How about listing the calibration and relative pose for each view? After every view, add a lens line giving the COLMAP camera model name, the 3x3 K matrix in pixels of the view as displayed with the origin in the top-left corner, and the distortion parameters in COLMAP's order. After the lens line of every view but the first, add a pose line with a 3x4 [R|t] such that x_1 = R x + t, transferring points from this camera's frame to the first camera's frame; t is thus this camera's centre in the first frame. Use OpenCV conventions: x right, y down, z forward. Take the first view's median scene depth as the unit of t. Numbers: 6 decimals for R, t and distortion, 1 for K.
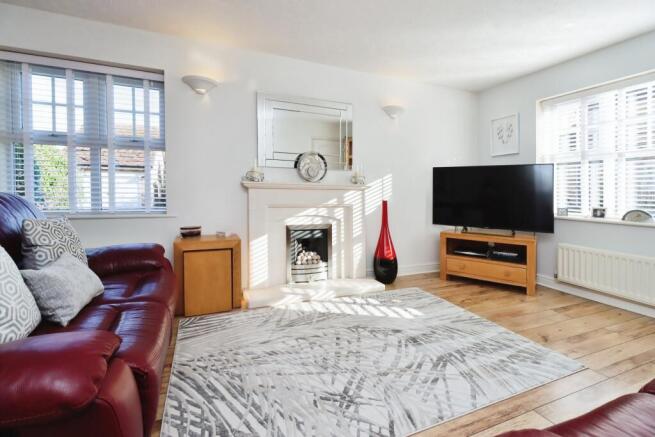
lens RADIAL K [[306.4, 0, 332.4], [0, 306.4, 192.5], [0, 0, 1]] dist [0.001166, -0.000266]
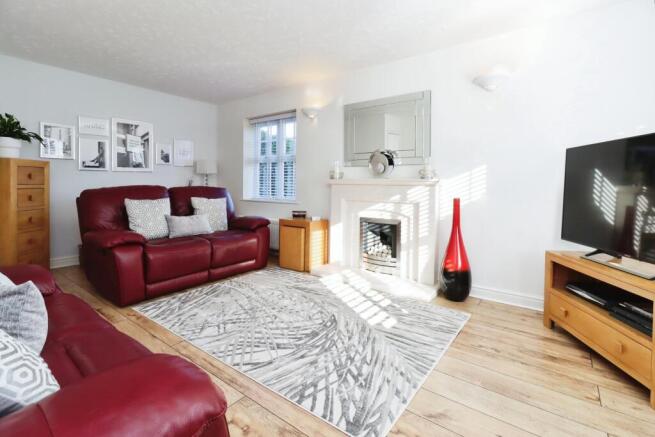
lens RADIAL K [[306.4, 0, 332.4], [0, 306.4, 192.5], [0, 0, 1]] dist [0.001166, -0.000266]
pose [[0.502140, 0.010855, -0.864718, 0.743519], [-0.009728, 0.999929, 0.006903, 0.008417], [0.864732, 0.004946, 0.502209, 0.324655]]
